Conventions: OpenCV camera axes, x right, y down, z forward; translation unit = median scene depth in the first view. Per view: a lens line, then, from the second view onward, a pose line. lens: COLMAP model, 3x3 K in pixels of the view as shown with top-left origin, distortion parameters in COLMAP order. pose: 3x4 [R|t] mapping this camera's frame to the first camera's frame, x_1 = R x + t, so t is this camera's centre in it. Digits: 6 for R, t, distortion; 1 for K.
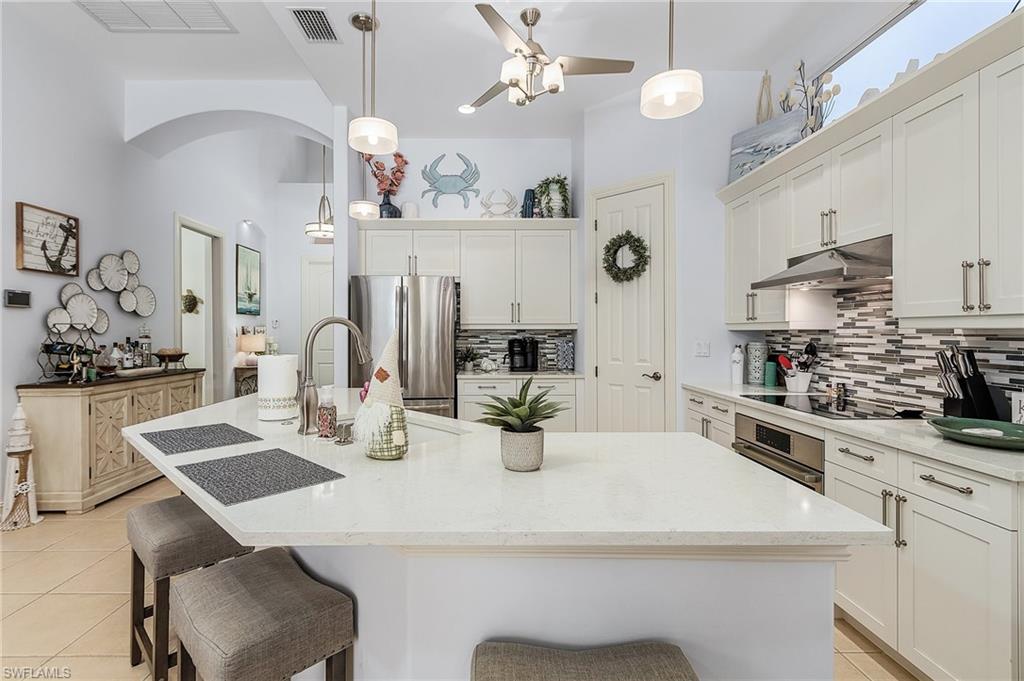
lens RADIAL K [[472.7, 0, 510.5], [0, 472.7, 336.2], [0, 0, 1]] dist [0.010723, -0.001069]
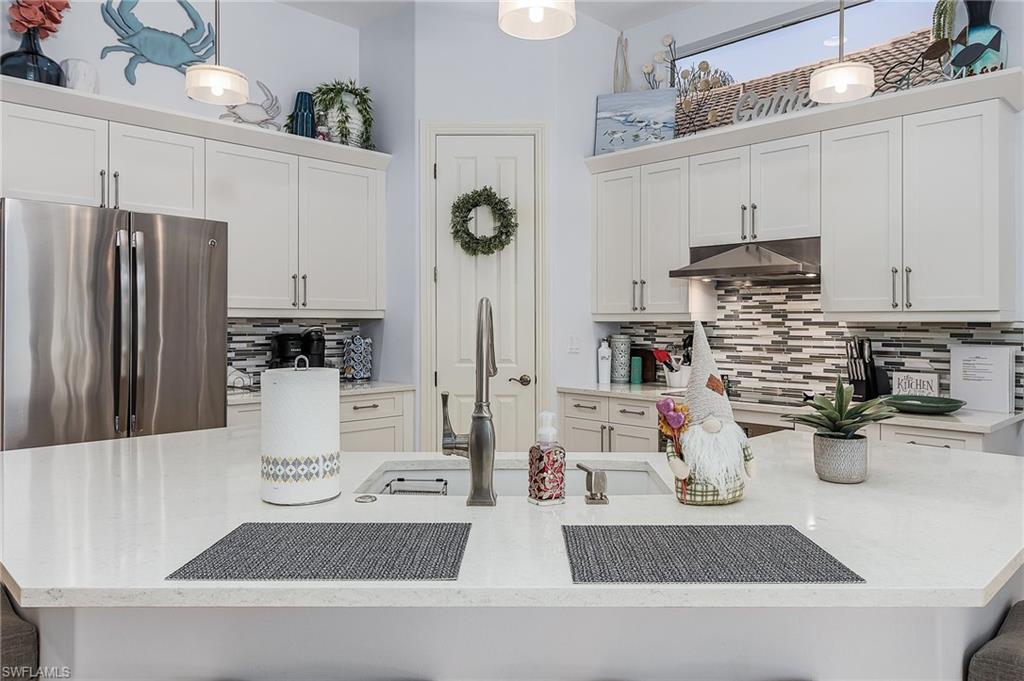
lens RADIAL K [[703.5, 0, 510.4], [0, 703.5, 318.4], [0, 0, 1]] dist [0.006261, 0.003764]
pose [[0.714713, 0.006618, 0.699386, -0.578700], [0.002180, 0.999929, -0.011689, -0.003579], [-0.699414, 0.009879, 0.714648, 0.216983]]
